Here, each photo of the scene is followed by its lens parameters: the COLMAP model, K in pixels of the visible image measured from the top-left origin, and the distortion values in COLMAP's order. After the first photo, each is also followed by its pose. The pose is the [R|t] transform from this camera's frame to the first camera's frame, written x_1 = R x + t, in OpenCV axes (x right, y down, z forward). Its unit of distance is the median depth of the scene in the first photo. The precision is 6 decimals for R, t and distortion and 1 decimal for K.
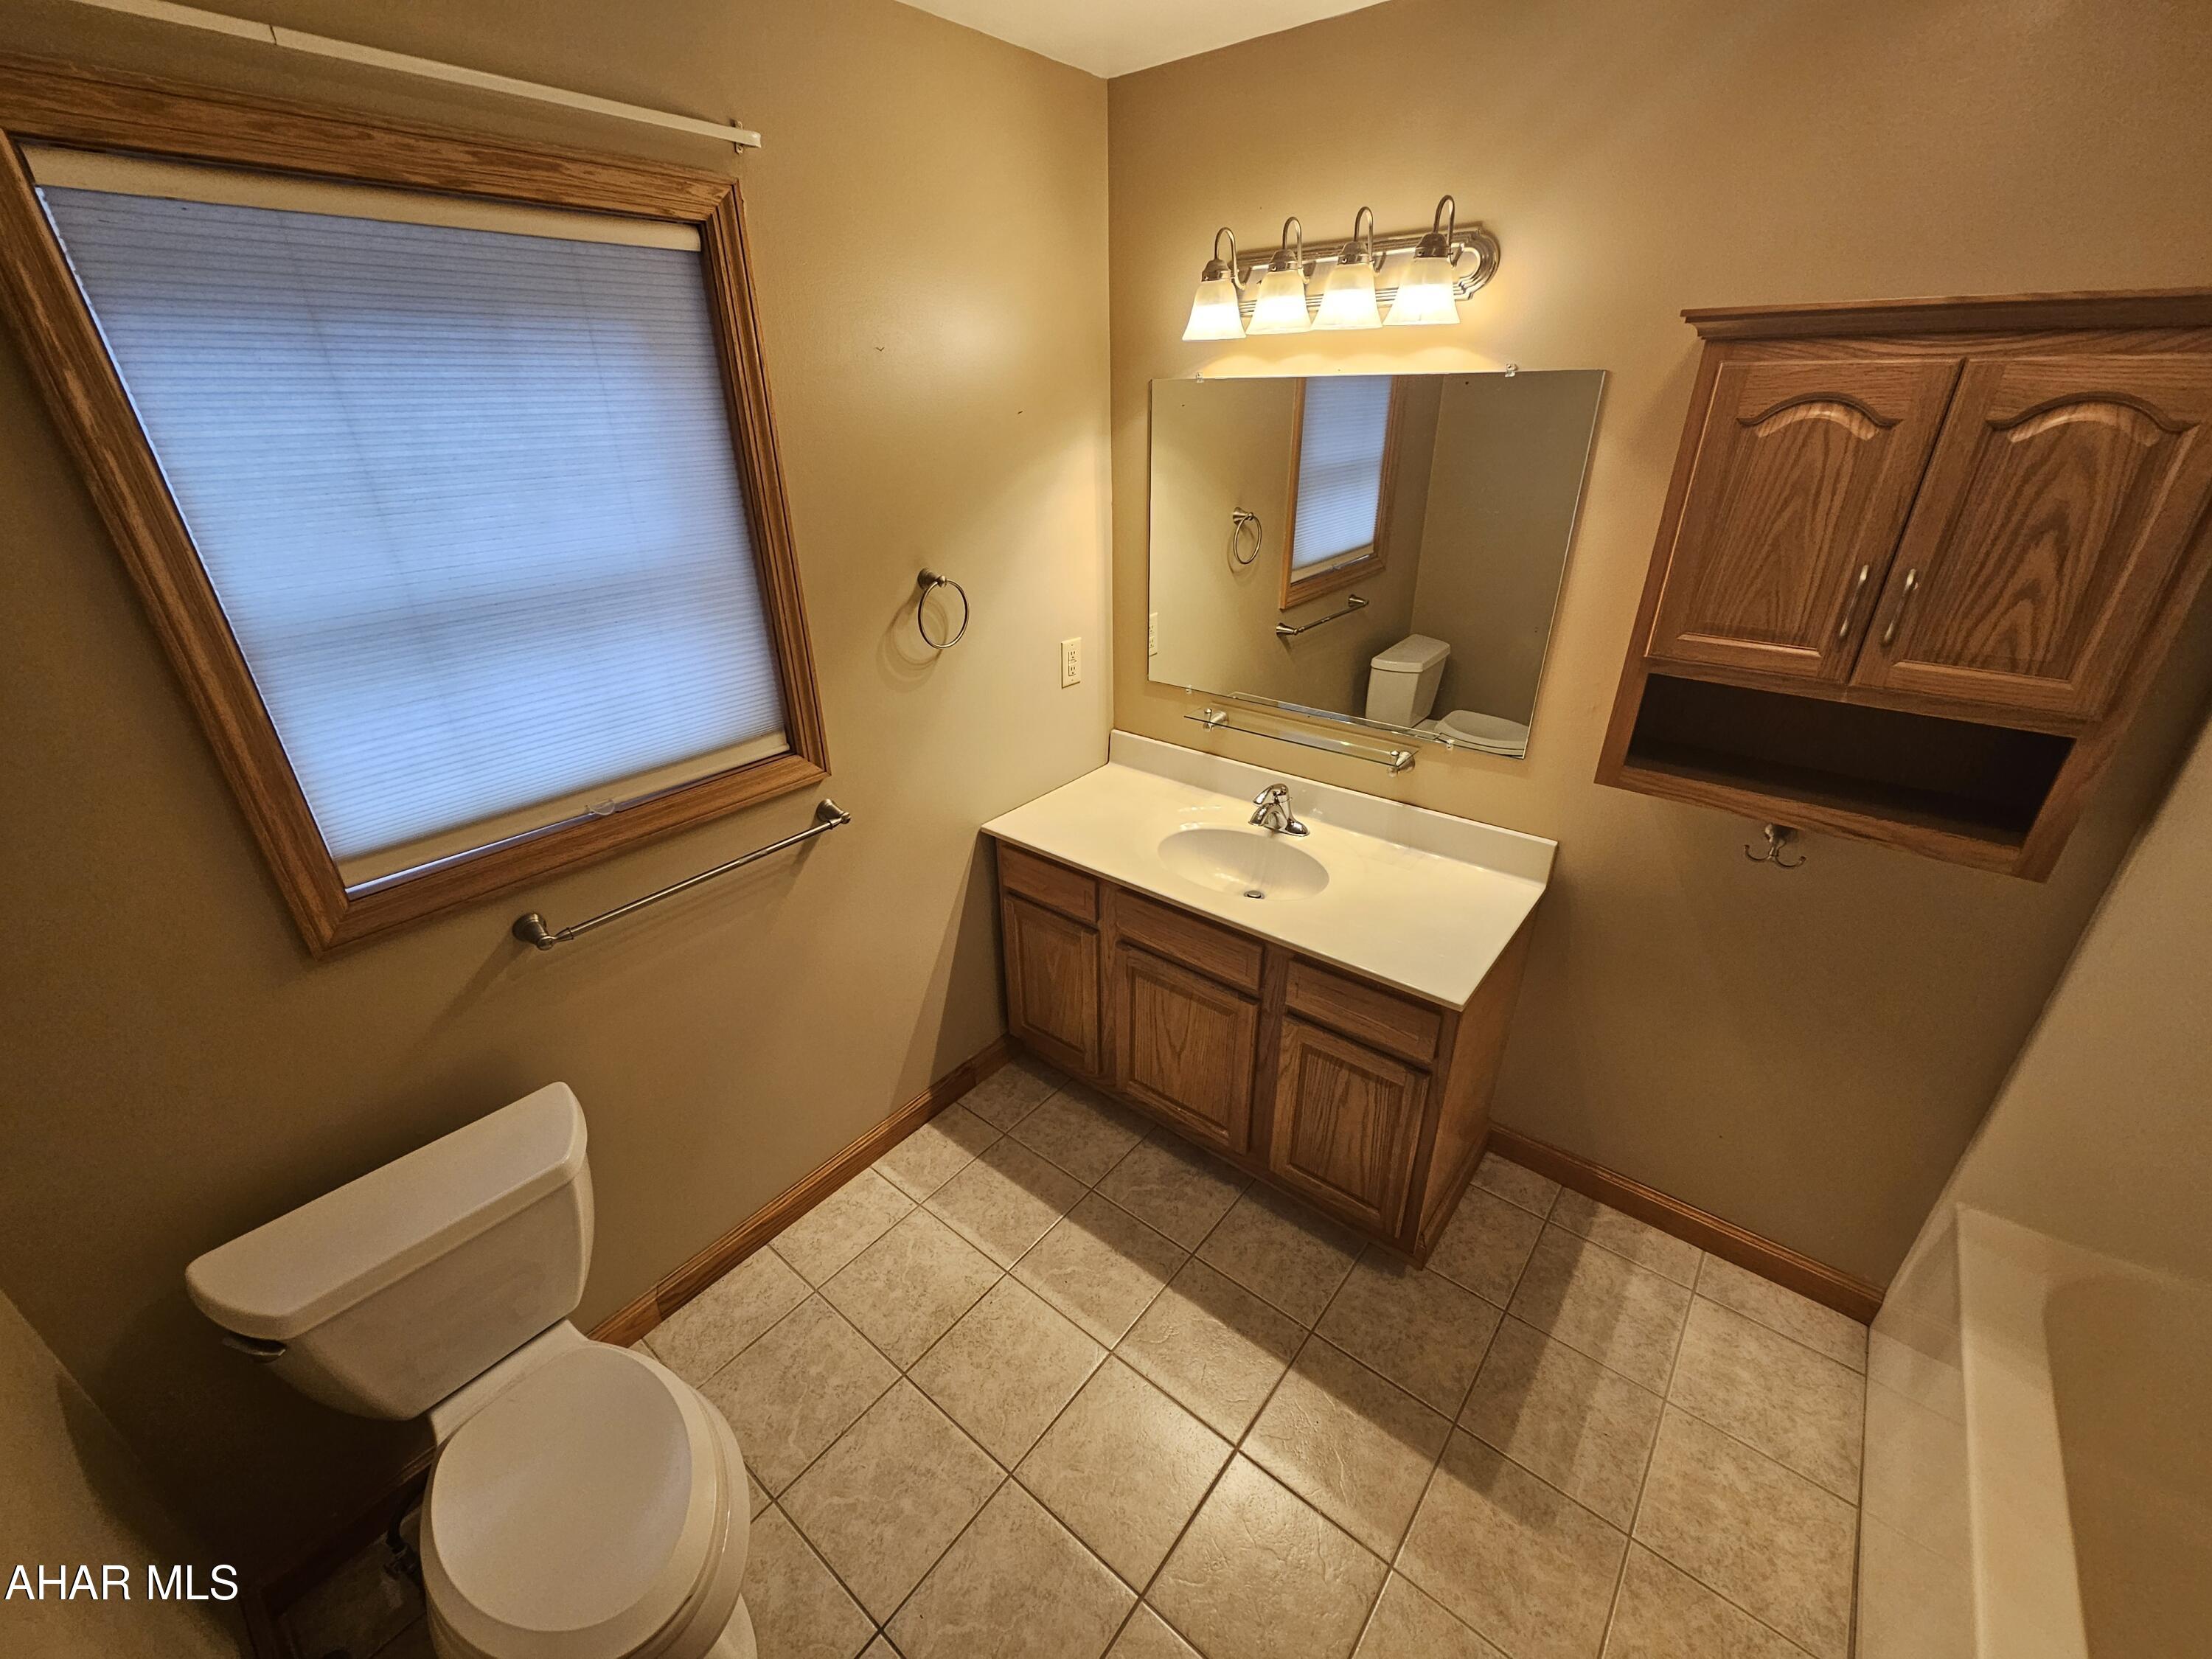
lens RADIAL K [[904.4, 0, 1092.9], [0, 904.4, 836.1], [0, 0, 1]] dist [-0.000576, -0.000523]
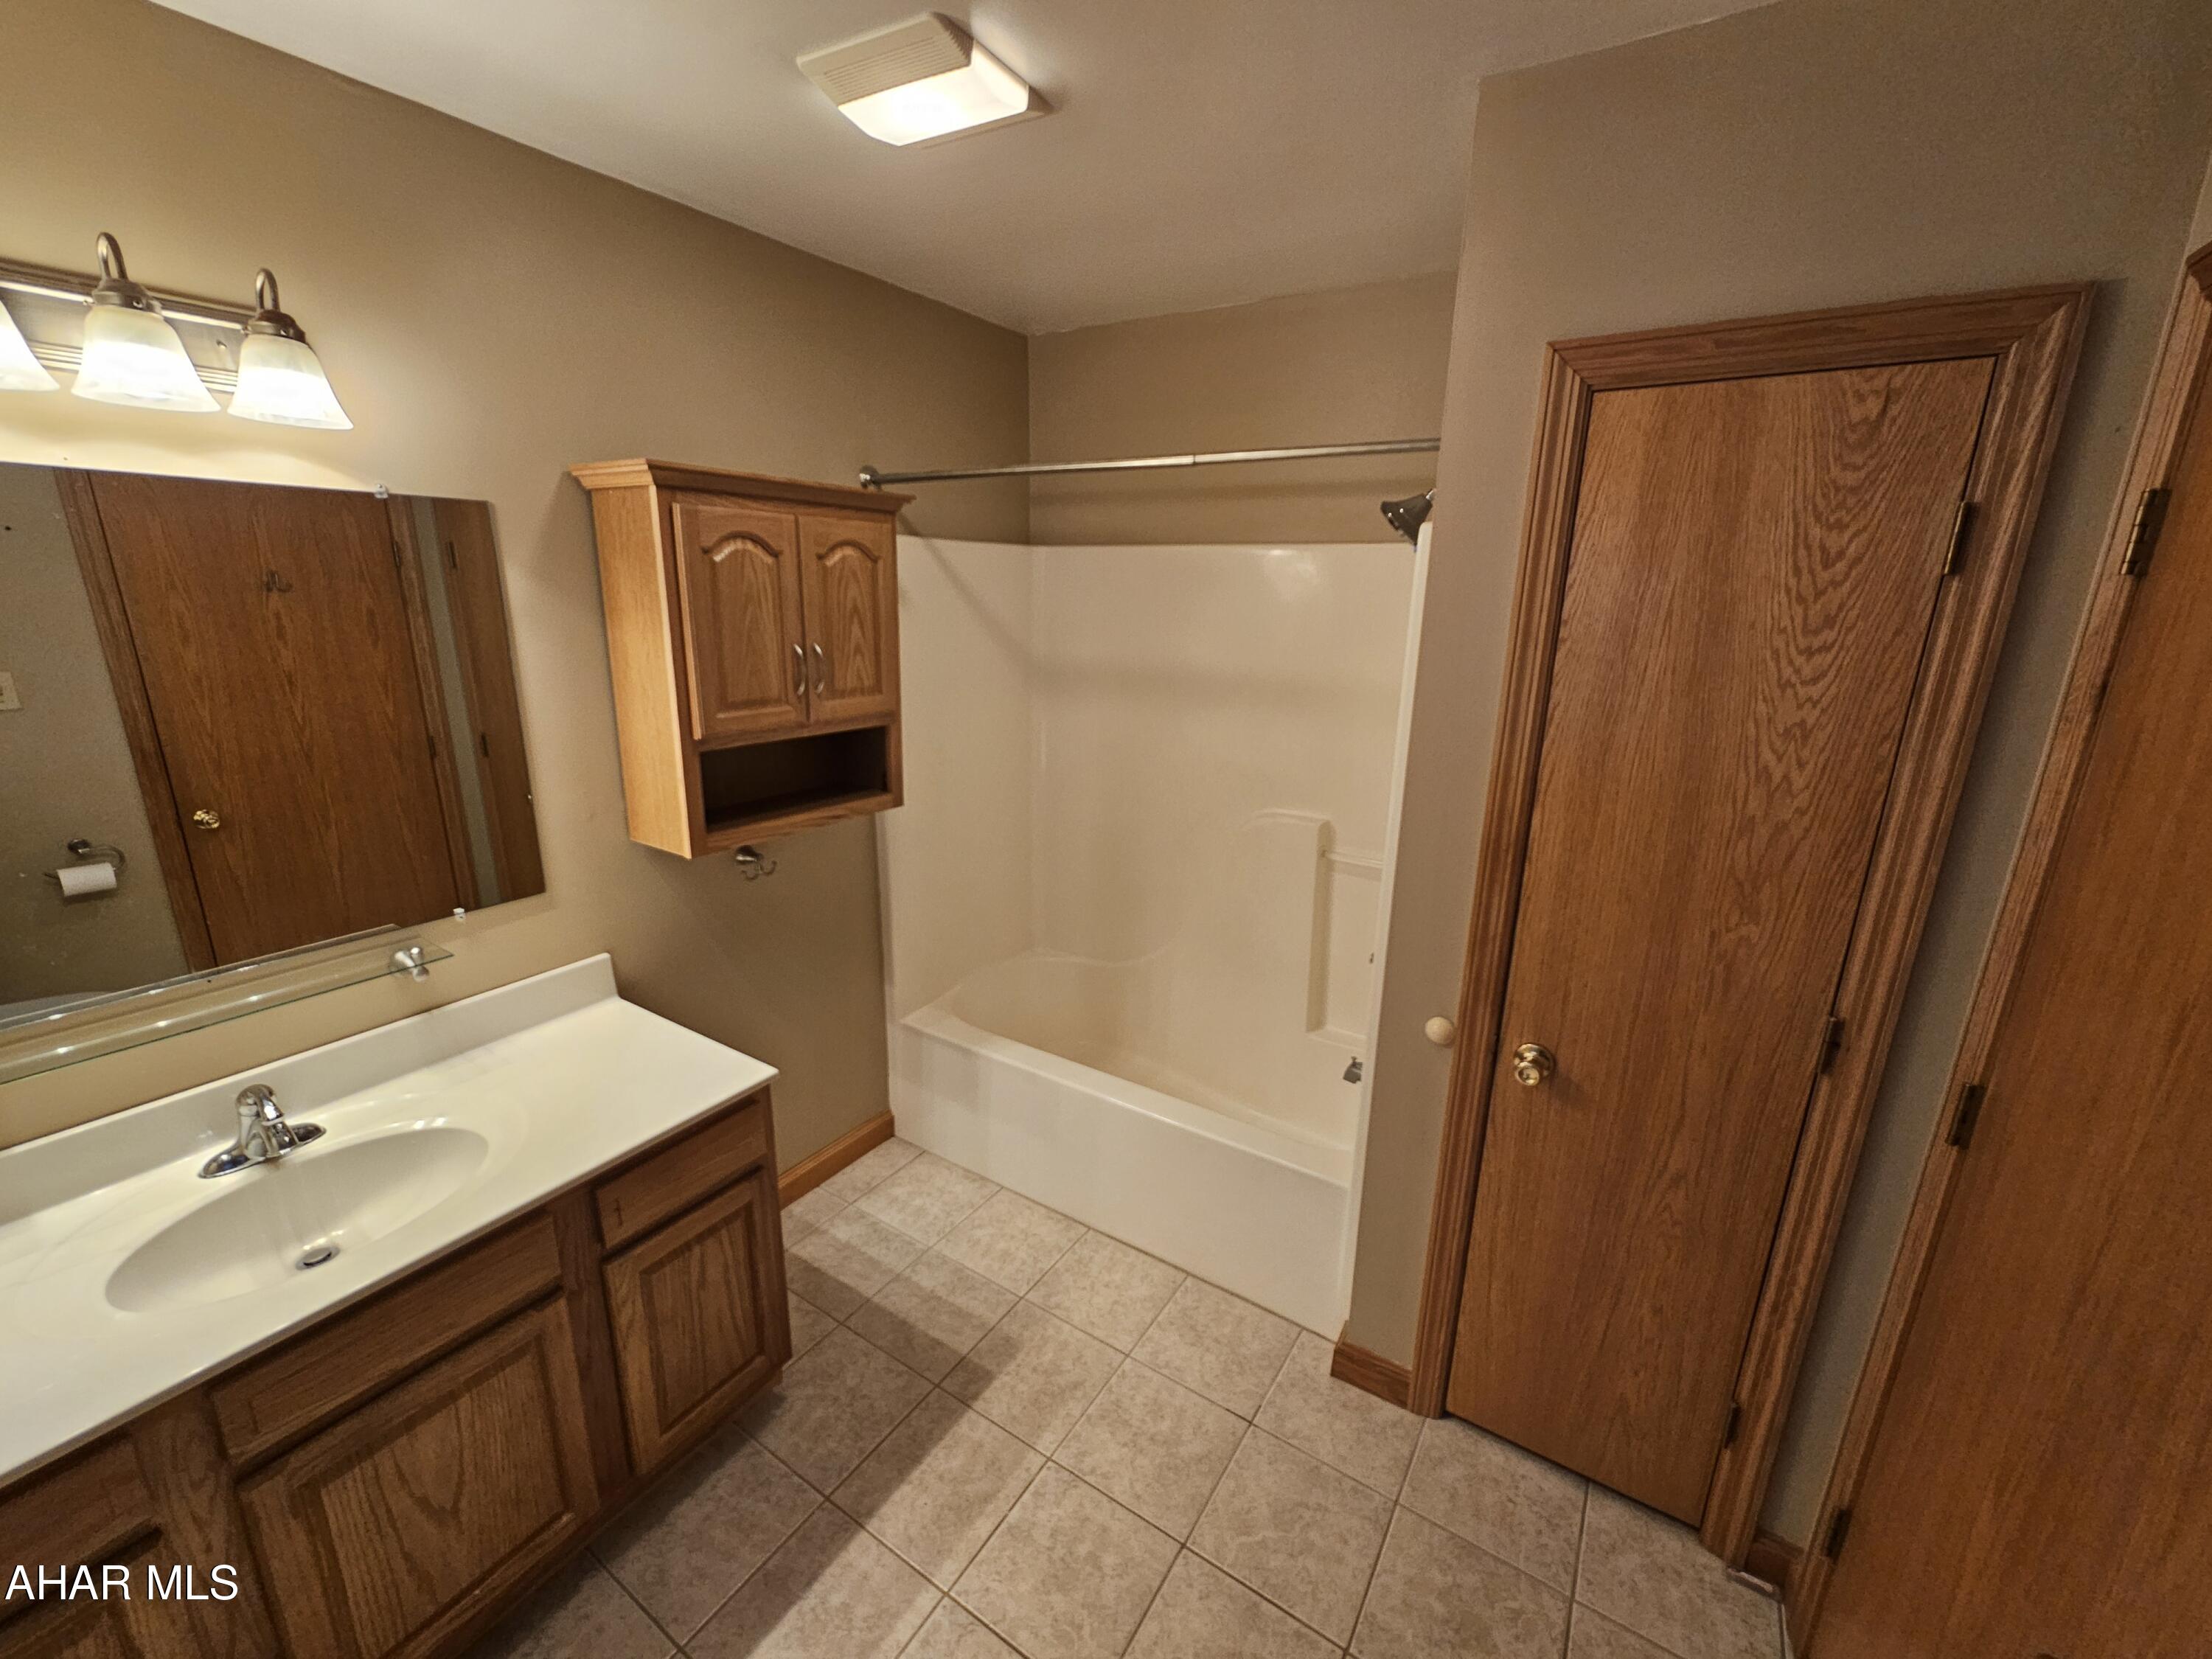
lens RADIAL K [[904.4, 0, 1092.9], [0, 904.4, 836.1], [0, 0, 1]] dist [-0.000576, -0.000523]
pose [[-0.114272, -0.247886, 0.962026, -0.516600], [0.424550, 0.863305, 0.272877, -0.161593], [-0.898165, 0.439610, 0.006588, 0.492257]]
